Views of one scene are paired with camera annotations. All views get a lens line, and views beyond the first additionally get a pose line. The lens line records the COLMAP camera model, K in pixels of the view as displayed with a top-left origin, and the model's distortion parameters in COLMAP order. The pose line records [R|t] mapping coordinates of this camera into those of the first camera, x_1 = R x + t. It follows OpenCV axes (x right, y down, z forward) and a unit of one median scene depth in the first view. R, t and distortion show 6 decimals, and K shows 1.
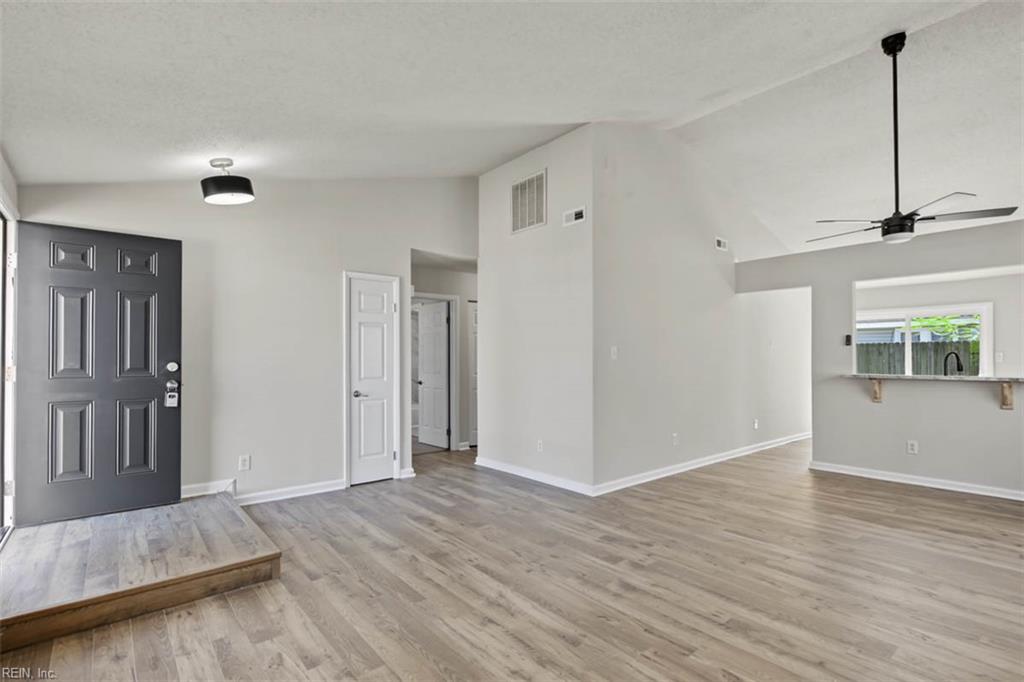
lens RADIAL K [[485.1, 0, 525.0], [0, 485.1, 354.7], [0, 0, 1]] dist [0.000729, 0.000209]
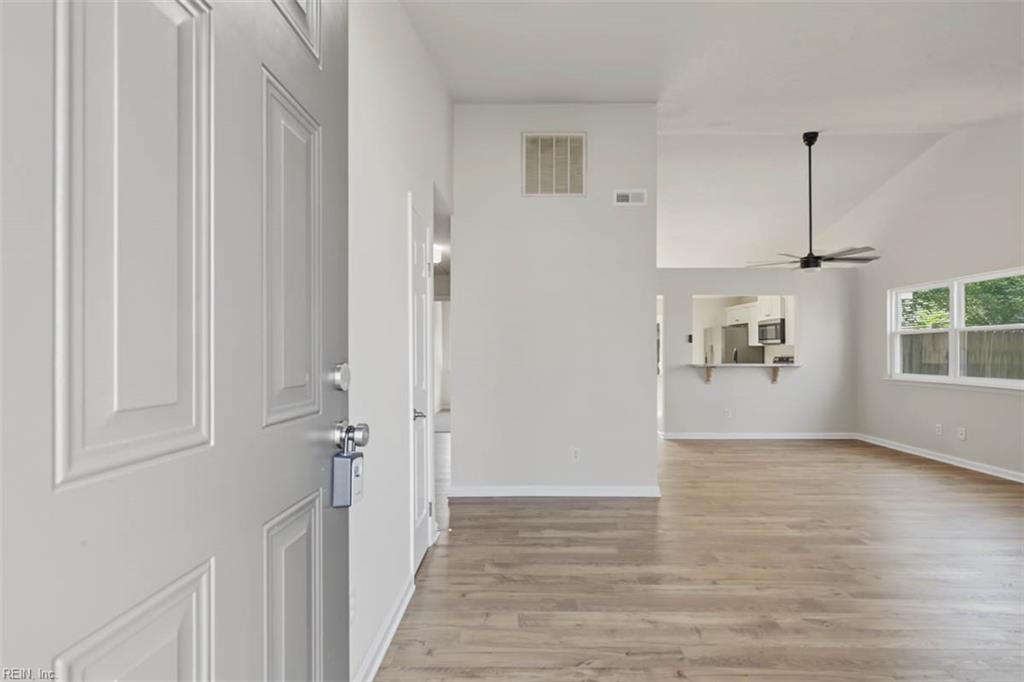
lens RADIAL K [[468.2, 0, 523.2], [0, 468.2, 349.0], [0, 0, 1]] dist [0.000536, 0.000065]
pose [[0.662006, 0.005915, 0.749476, -0.855402], [-0.006819, 0.999975, -0.001869, 0.006321], [-0.749468, -0.003873, 0.662029, 0.694288]]
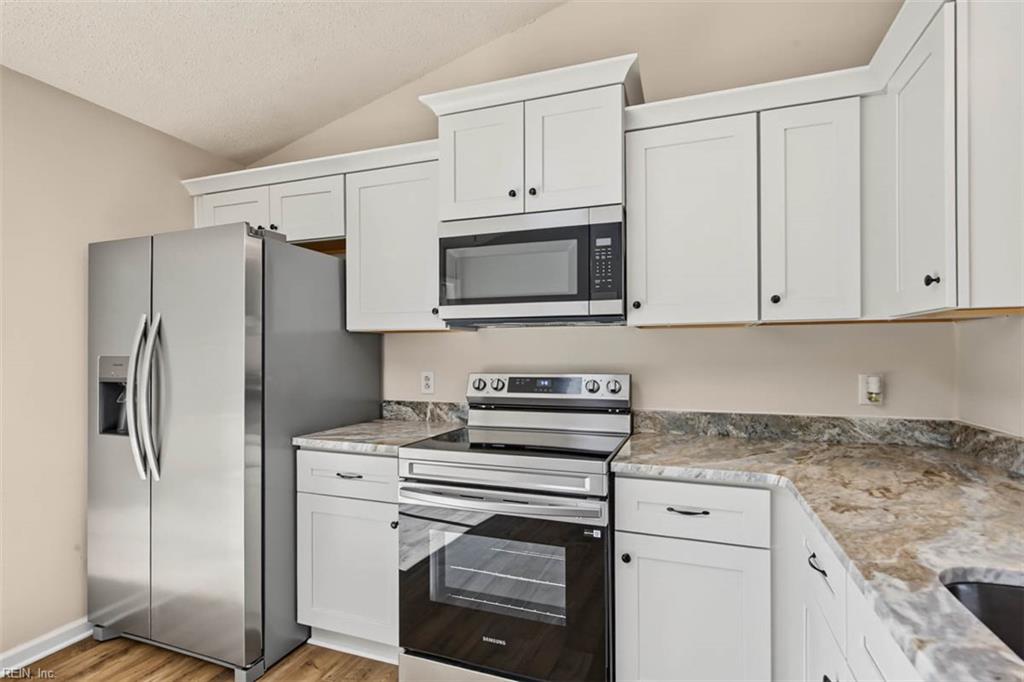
lens RADIAL K [[471.0, 0, 509.4], [0, 471.0, 338.0], [0, 0, 1]] dist [0.000903, 0.000251]
pose [[-0.459521, 0.007016, 0.888139, 1.238918], [-0.003303, 0.999948, -0.009609, -0.008571], [-0.888161, -0.007349, -0.459474, 1.571592]]
